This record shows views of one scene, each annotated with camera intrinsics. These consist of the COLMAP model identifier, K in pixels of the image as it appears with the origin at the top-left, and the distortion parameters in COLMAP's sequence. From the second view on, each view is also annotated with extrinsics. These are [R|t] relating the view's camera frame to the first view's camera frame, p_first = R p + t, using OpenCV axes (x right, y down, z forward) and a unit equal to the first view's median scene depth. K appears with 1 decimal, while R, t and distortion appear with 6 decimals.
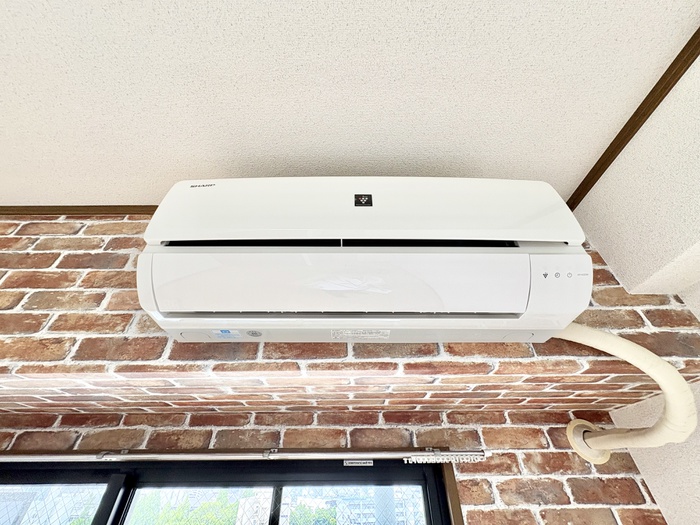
lens RADIAL K [[279.4, 0, 350.2], [0, 279.4, 261.7], [0, 0, 1]] dist [0.000705, -0.000598]
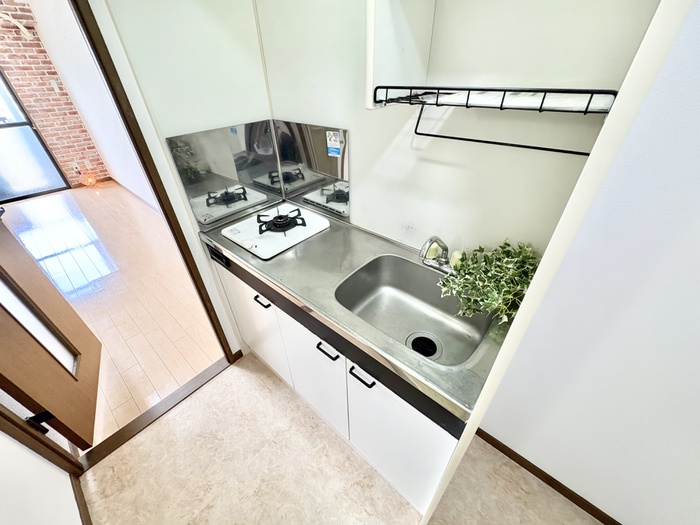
lens RADIAL K [[279.4, 0, 350.4], [0, 279.4, 265.0], [0, 0, 1]] dist [0.000705, -0.000598]
pose [[0.651106, -0.444090, 0.615504, -0.179409], [-0.468972, 0.402226, 0.786307, -4.416193], [-0.596763, -0.800623, 0.053626, -6.122962]]
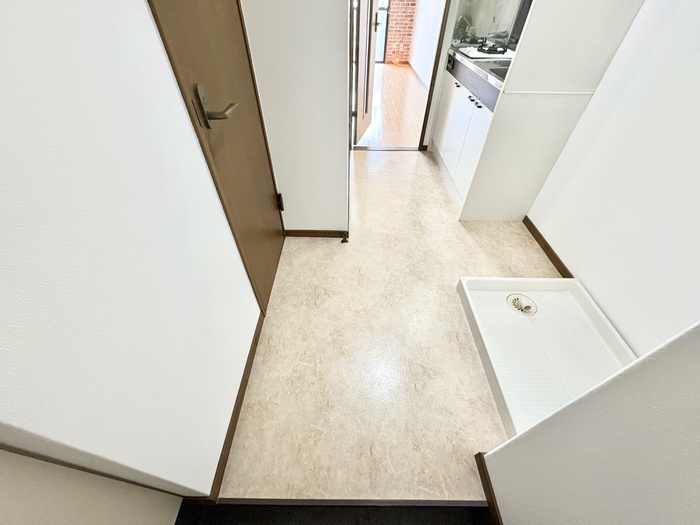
lens RADIAL K [[279.4, 0, 347.3], [0, 279.4, 265.7], [0, 0, 1]] dist [0.000705, -0.000598]
pose [[0.999381, 0.028536, 0.020599, -0.813315], [-0.023169, 0.092882, 0.995408, -5.597708], [0.026491, -0.995268, 0.093485, -8.061764]]
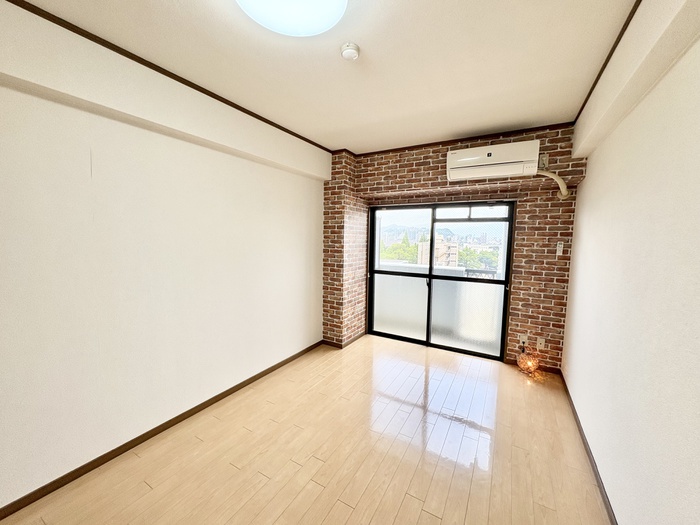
lens RADIAL K [[279.4, 0, 349.5], [0, 279.4, 264.2], [0, 0, 1]] dist [0.000705, -0.000598]
pose [[0.861032, 0.066936, -0.504127, 0.419203], [0.304401, 0.726268, 0.616339, -2.034335], [0.407387, -0.684145, 0.604965, -3.382192]]
